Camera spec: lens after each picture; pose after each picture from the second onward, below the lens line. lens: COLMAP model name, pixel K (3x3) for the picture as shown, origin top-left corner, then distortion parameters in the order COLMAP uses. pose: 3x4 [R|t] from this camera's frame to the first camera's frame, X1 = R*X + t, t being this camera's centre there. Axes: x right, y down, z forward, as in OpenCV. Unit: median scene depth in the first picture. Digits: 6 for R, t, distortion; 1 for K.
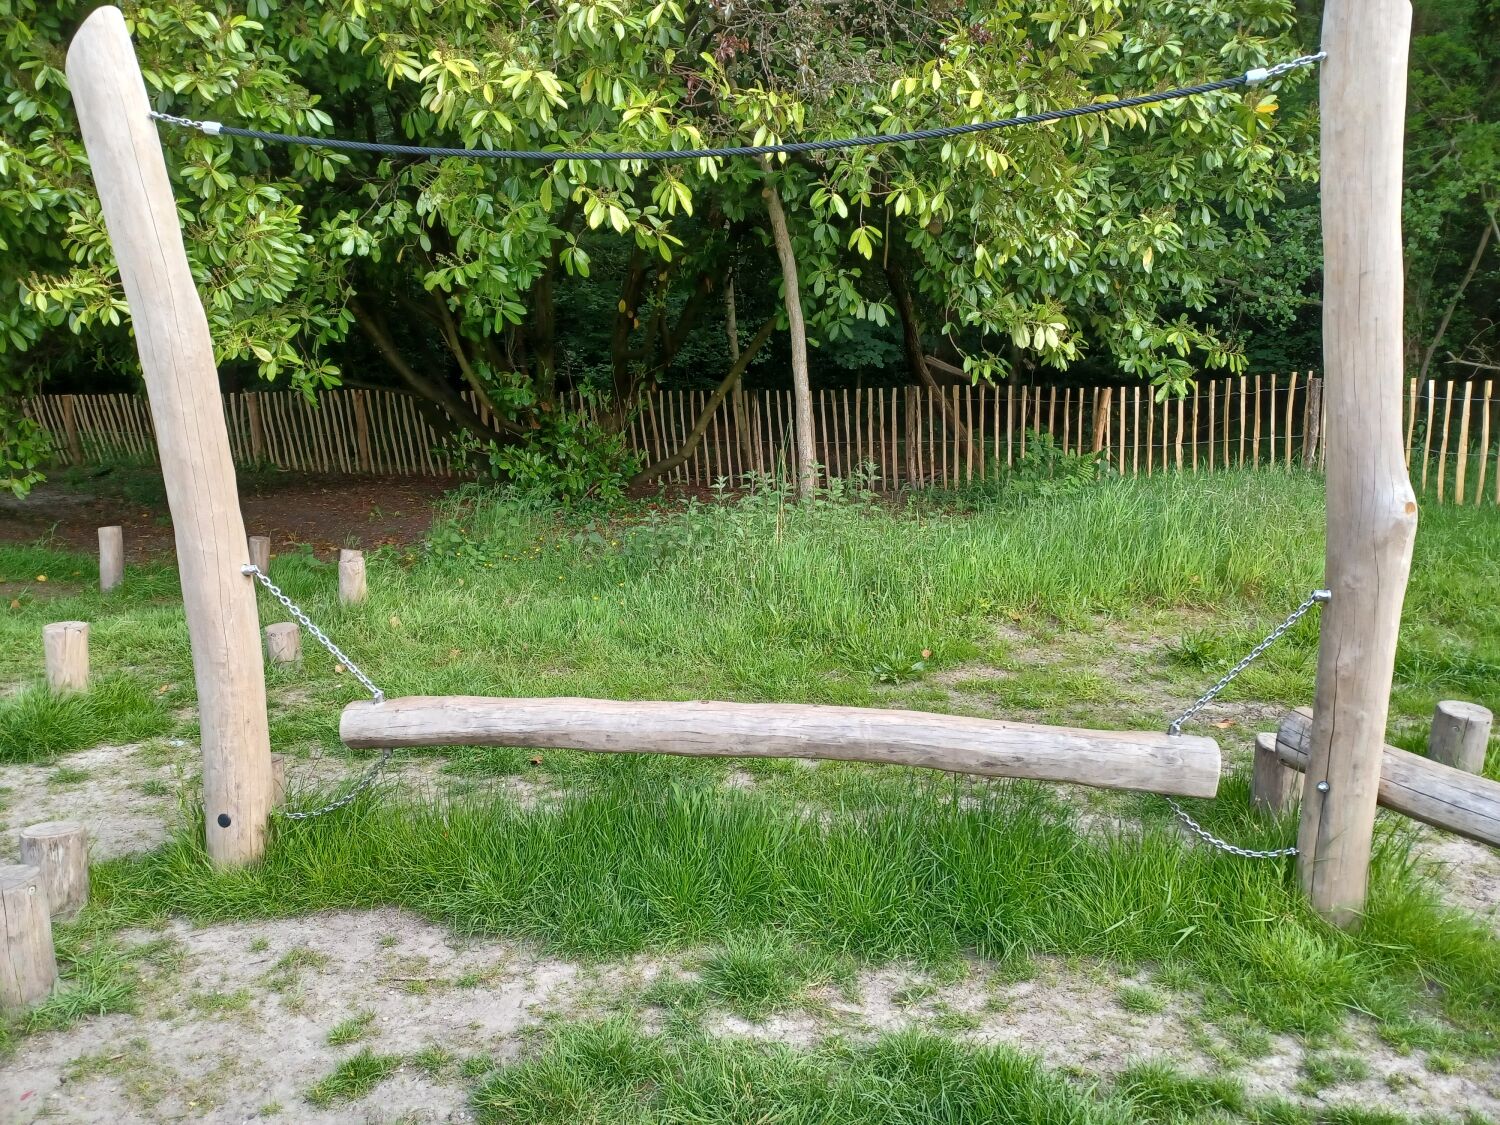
lens RADIAL K [[1074.6, 0, 726.5], [0, 1074.6, 567.9], [0, 0, 1]] dist [0.010889, -0.002773]
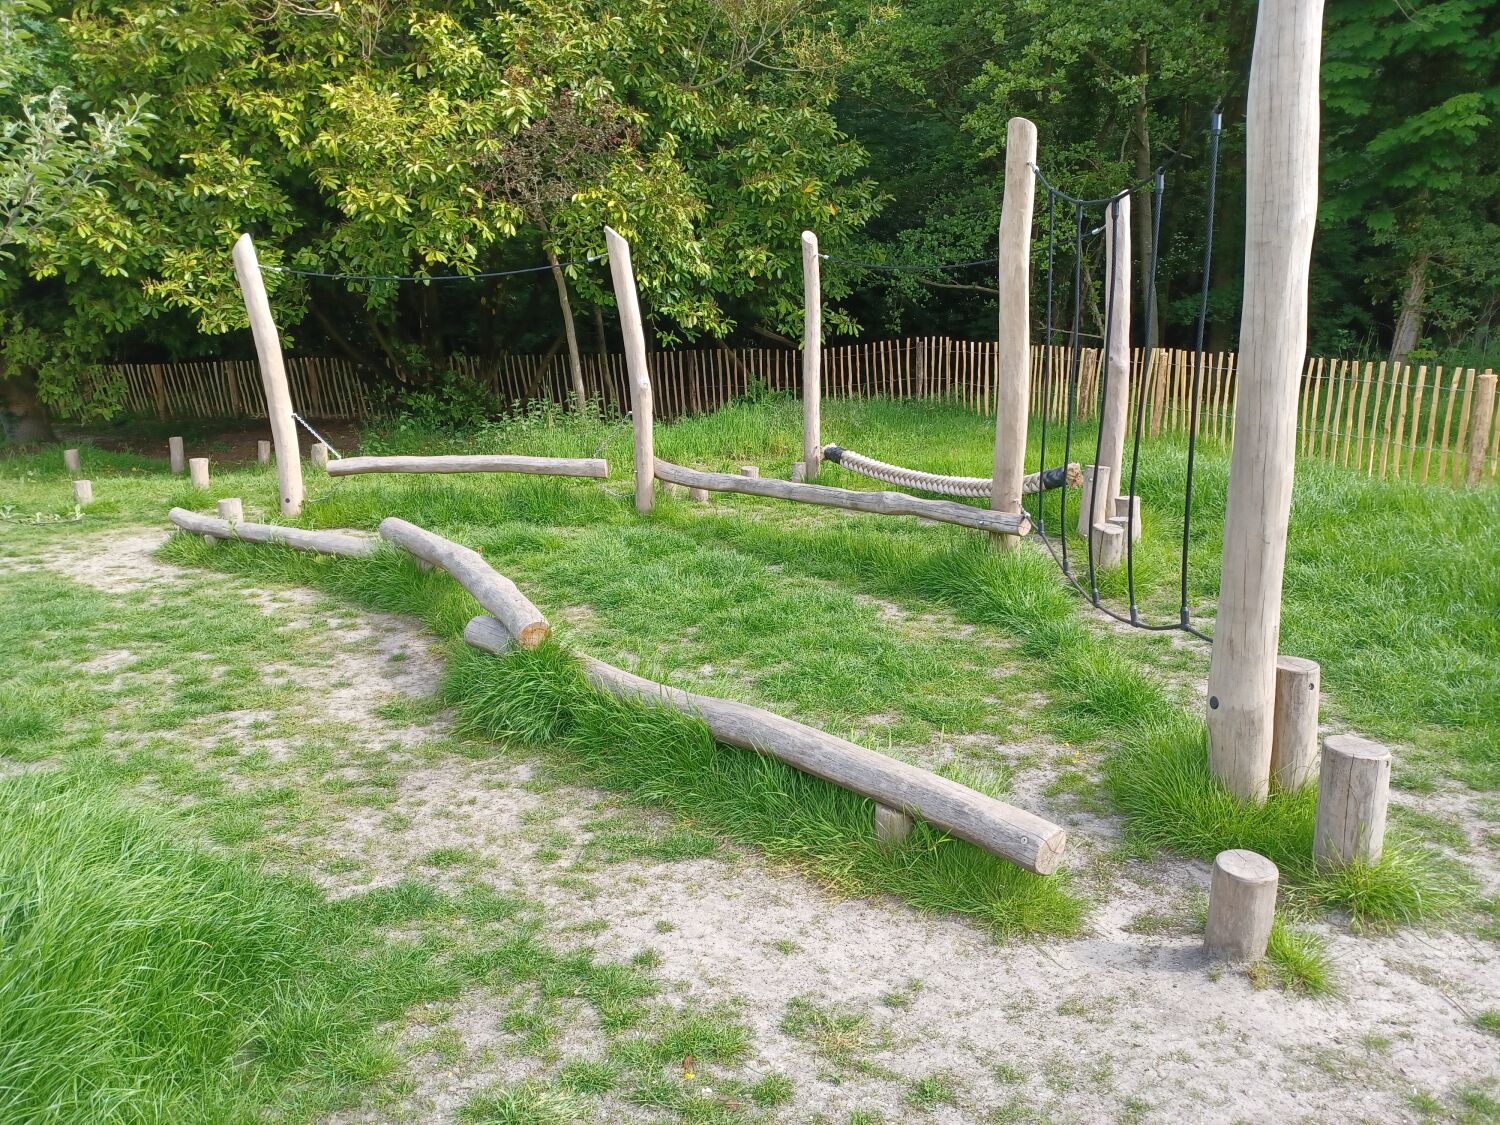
lens RADIAL K [[1074.6, 0, 726.5], [0, 1074.6, 567.9], [0, 0, 1]] dist [0.010889, -0.002773]
pose [[0.999412, -0.017616, 0.029403, 0.221077], [0.017232, 0.999764, 0.013260, 0.142885], [-0.029630, -0.012746, 0.999480, -0.631513]]
